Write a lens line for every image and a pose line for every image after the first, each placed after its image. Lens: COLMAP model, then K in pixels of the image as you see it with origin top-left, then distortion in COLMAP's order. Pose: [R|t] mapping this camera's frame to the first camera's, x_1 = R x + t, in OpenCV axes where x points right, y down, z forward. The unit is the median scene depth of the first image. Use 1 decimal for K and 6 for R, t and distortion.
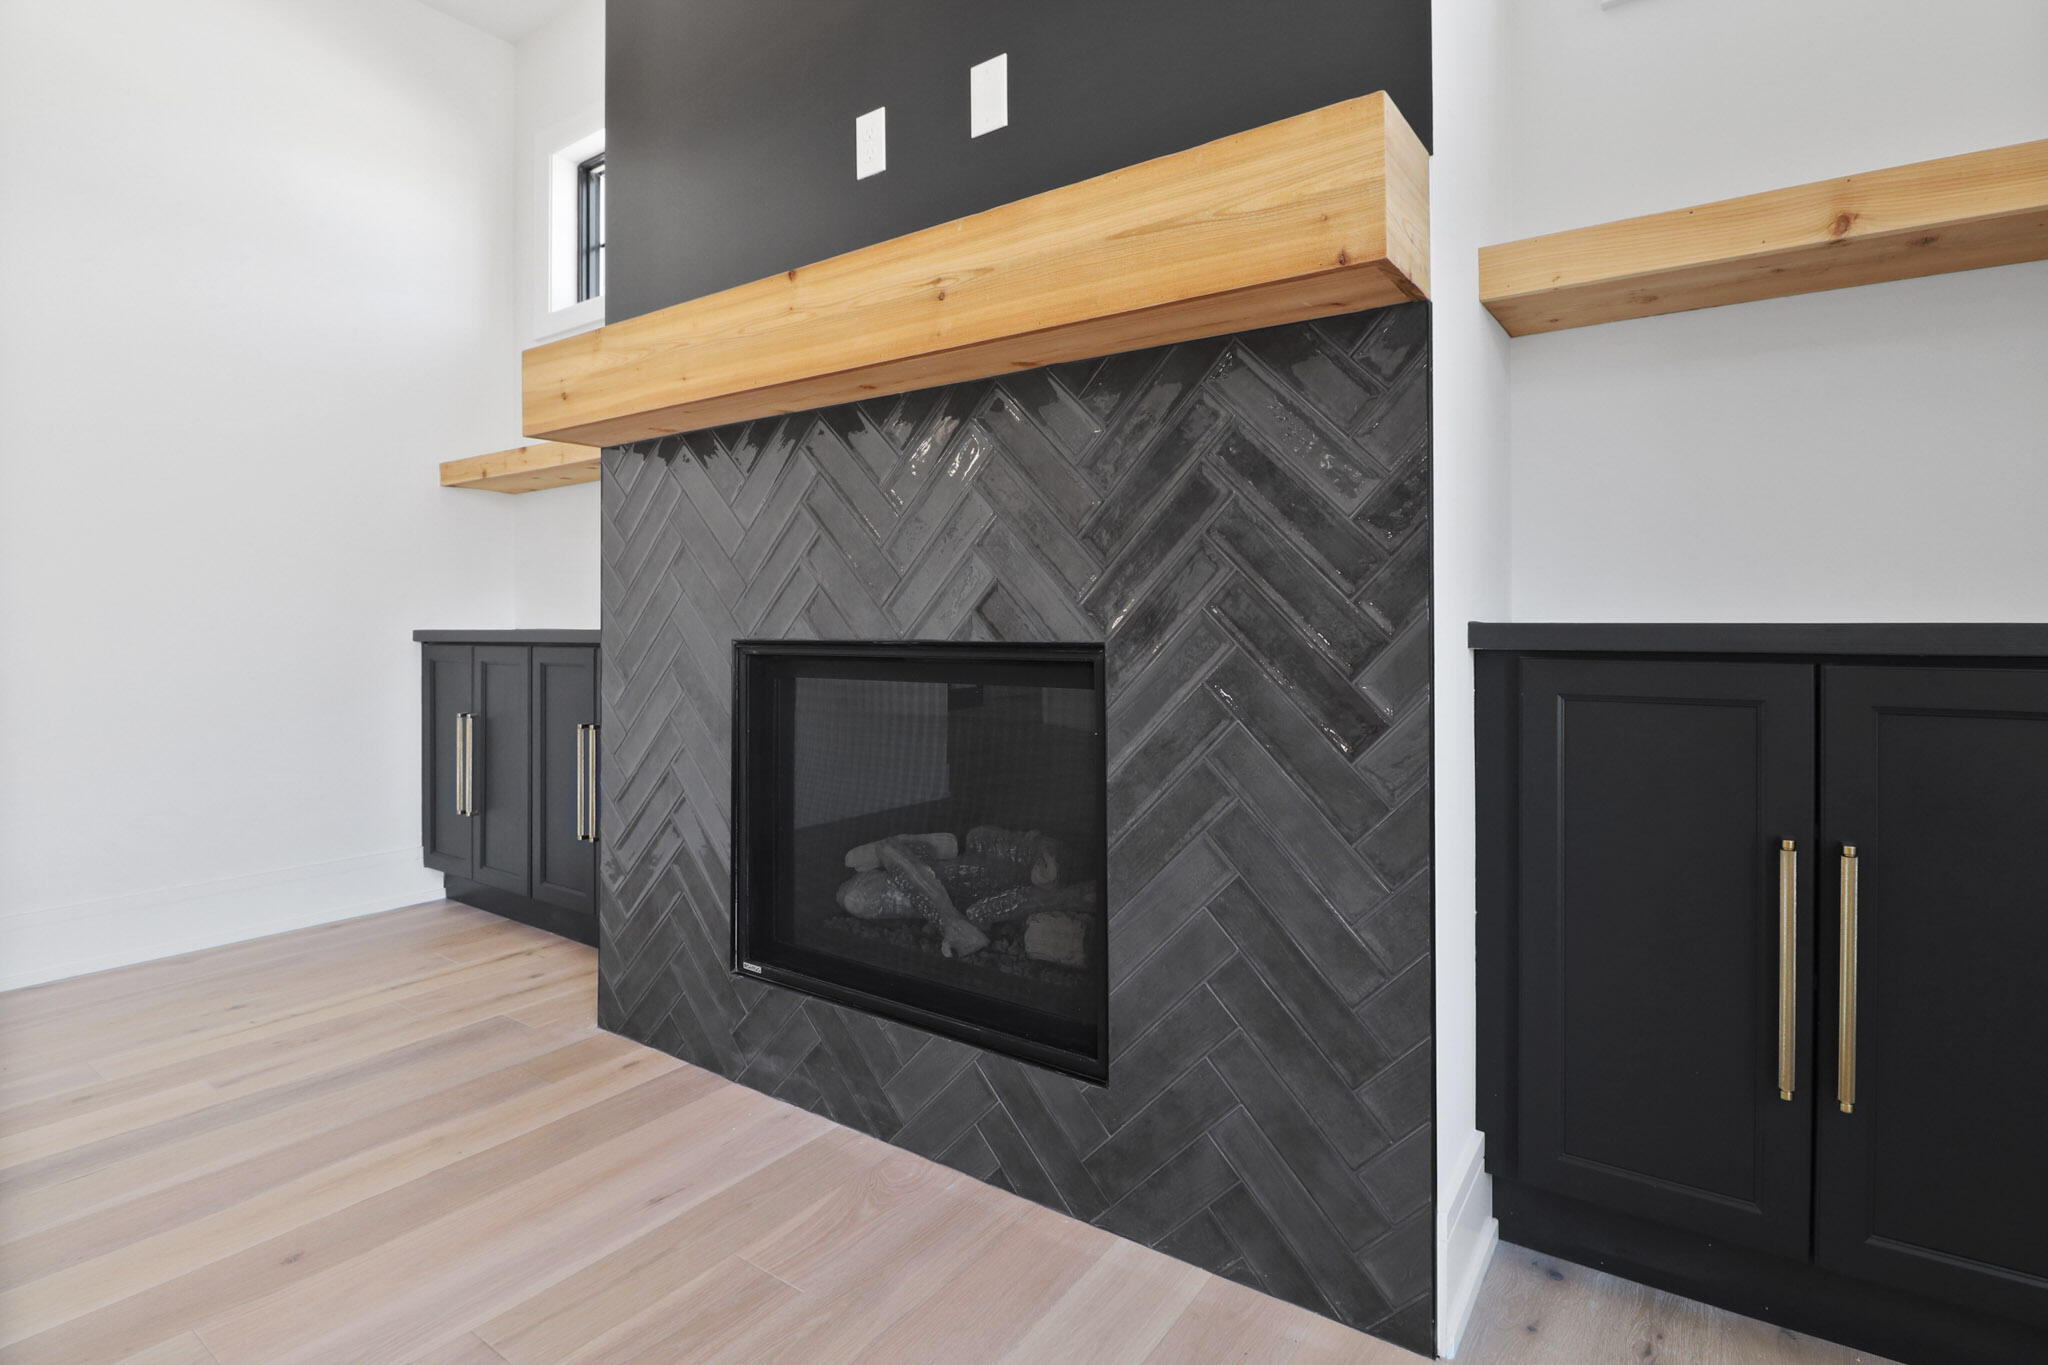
lens RADIAL K [[1005.4, 0, 1013.9], [0, 1005.4, 620.3], [0, 0, 1]] dist [0.003588, -0.012396]
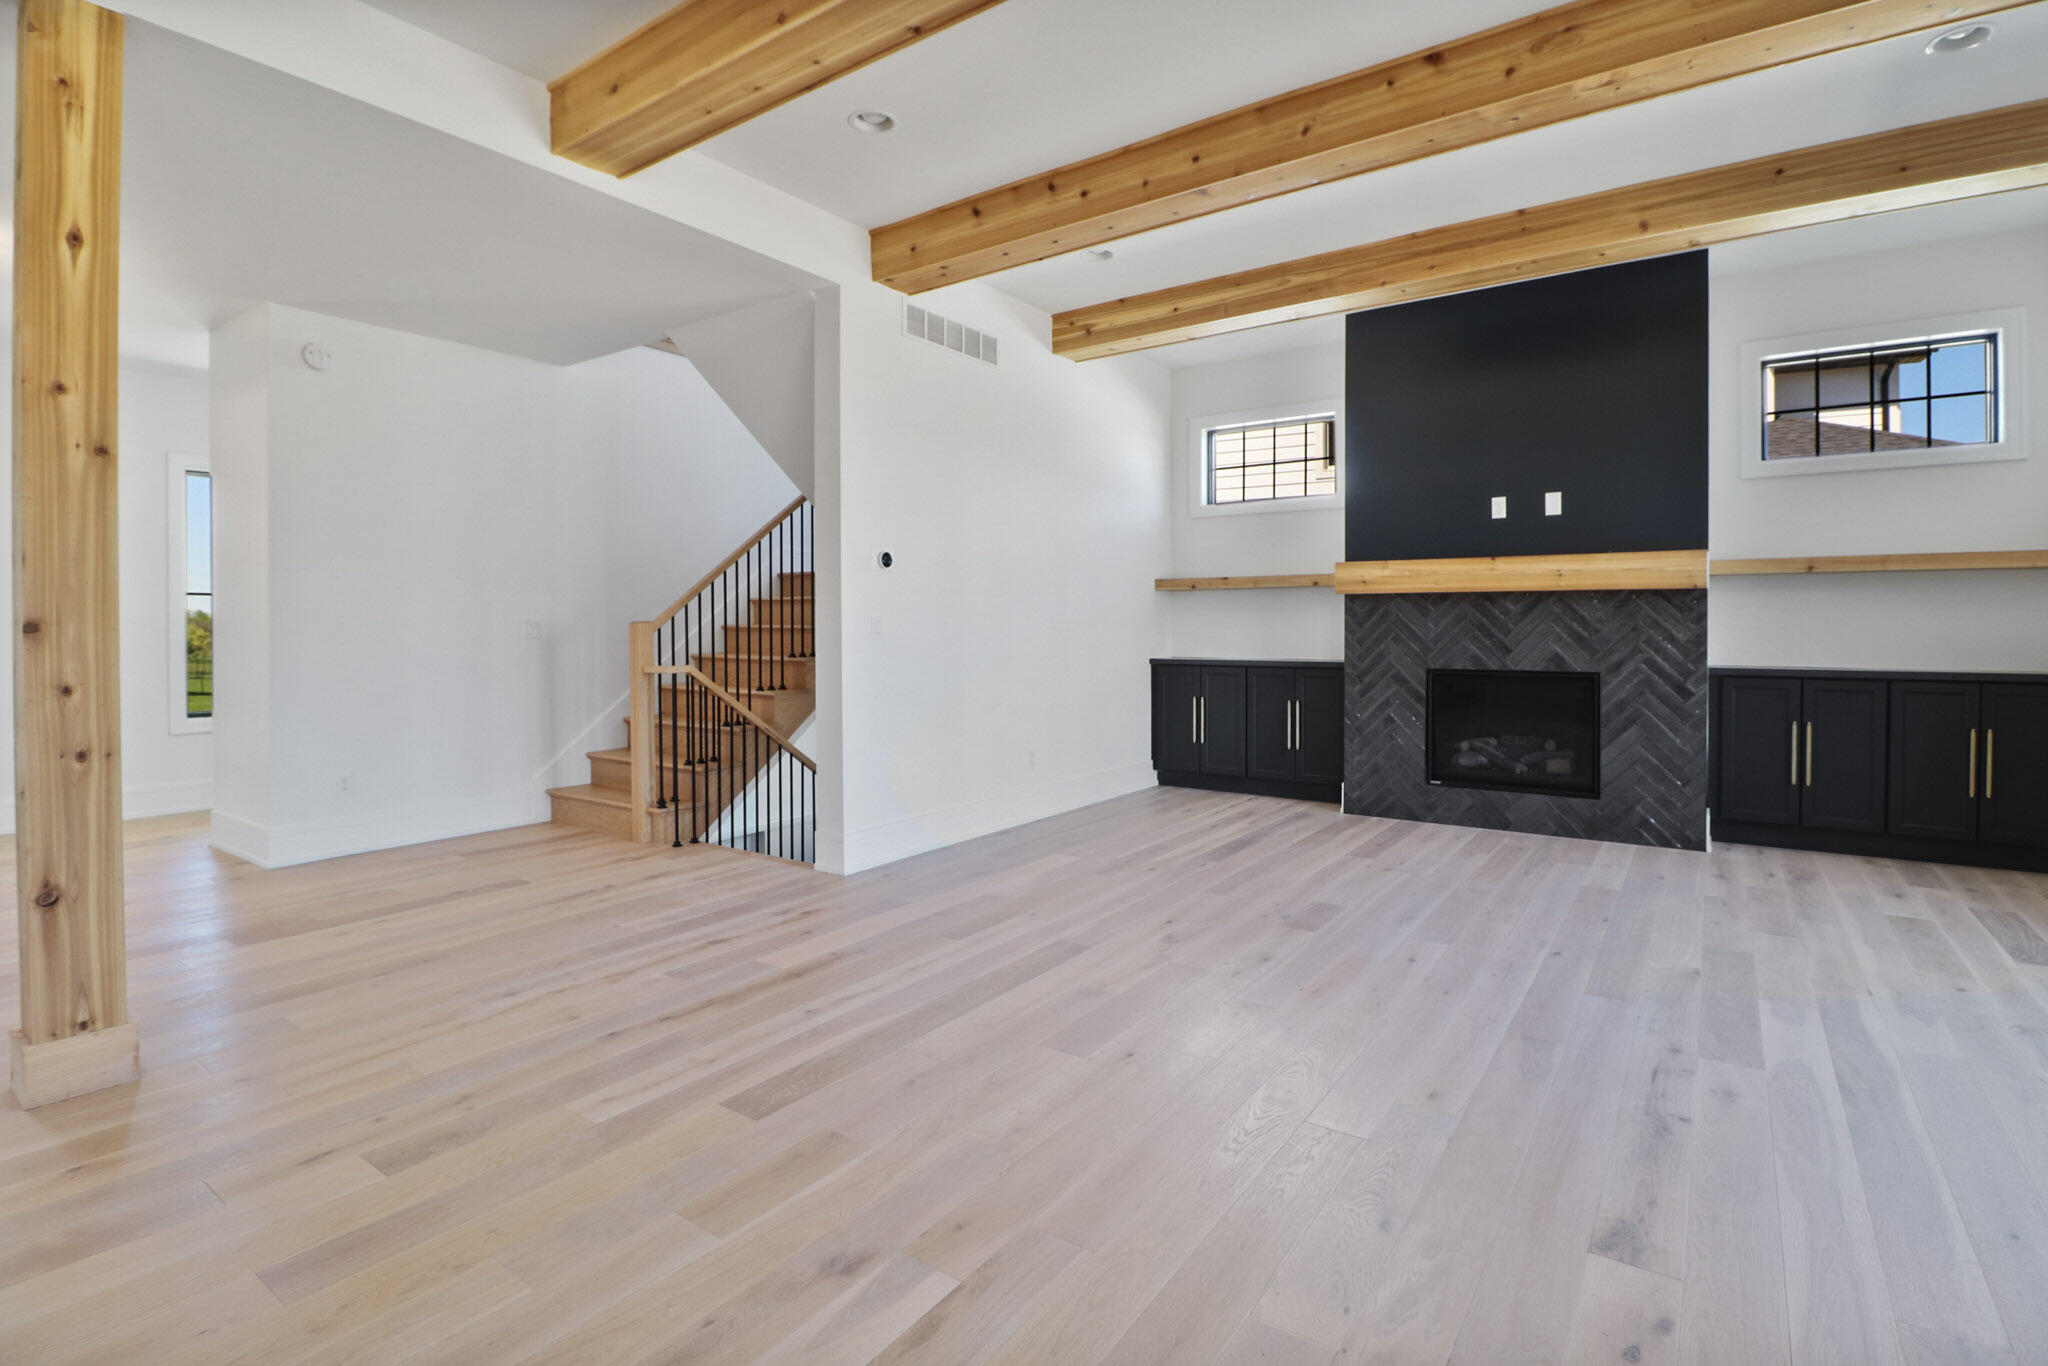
lens RADIAL K [[975.9, 0, 1026.5], [0, 975.9, 634.9], [0, 0, 1]] dist [-0.018476, -0.000531]
pose [[0.999978, -0.003560, -0.005583, -1.713555], [0.003666, 0.999810, 0.019144, -0.162916], [0.005513, -0.019164, 0.999801, -2.156740]]
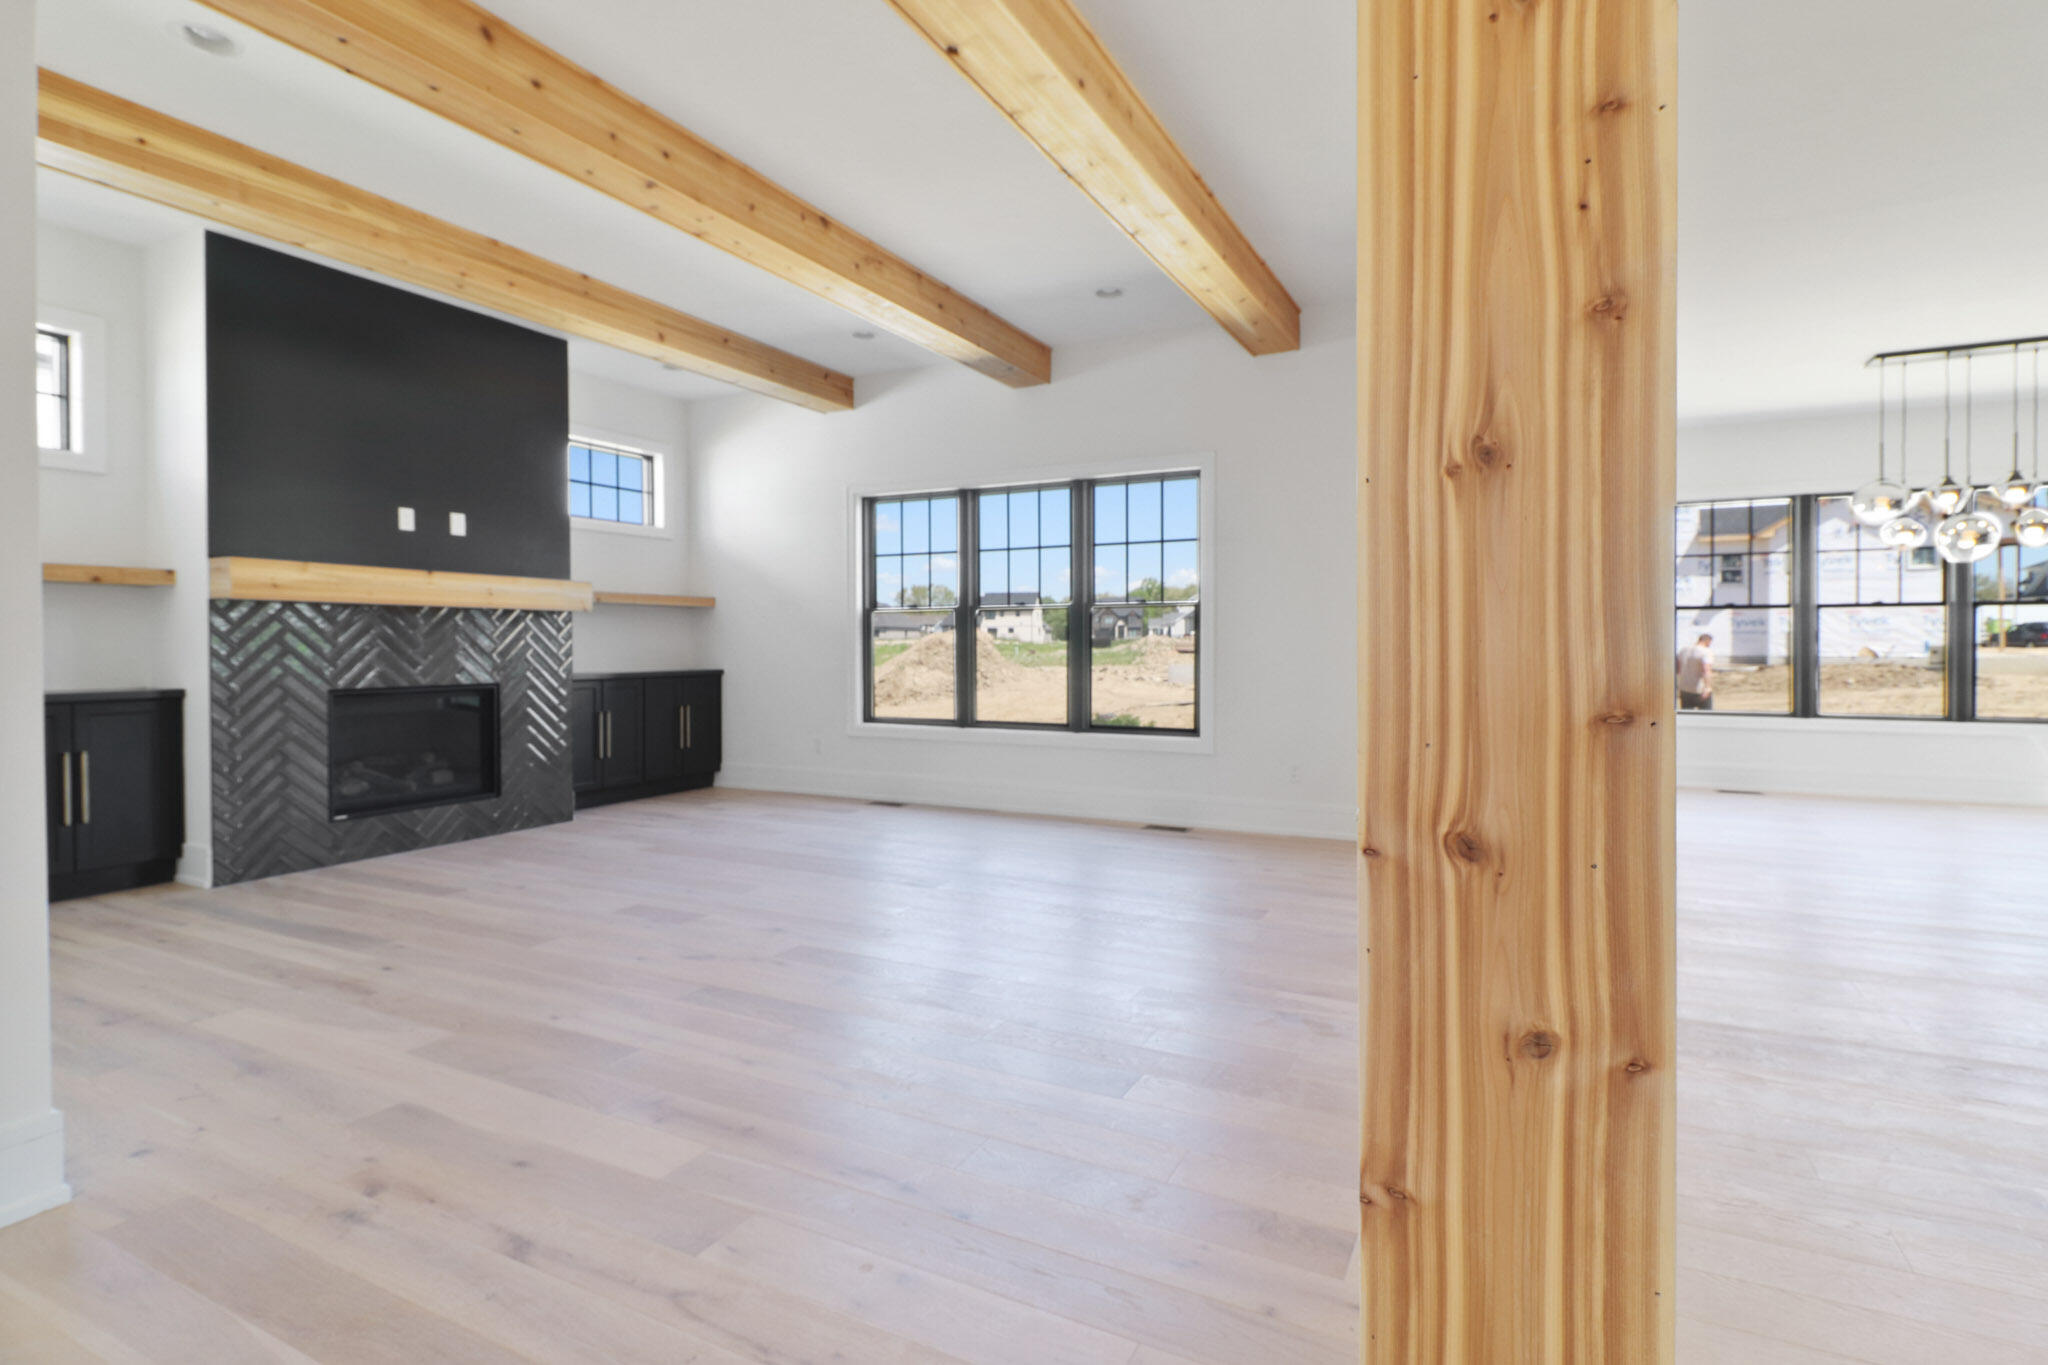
lens RADIAL K [[951.4, 0, 1025.5], [0, 951.4, 655.4], [0, 0, 1]] dist [0.001772, 0.000202]
pose [[-0.114405, -0.012991, 0.993349, -3.453653], [-0.007506, 0.999897, 0.012213, -0.131626], [-0.993406, -0.006058, -0.114491, -0.543594]]
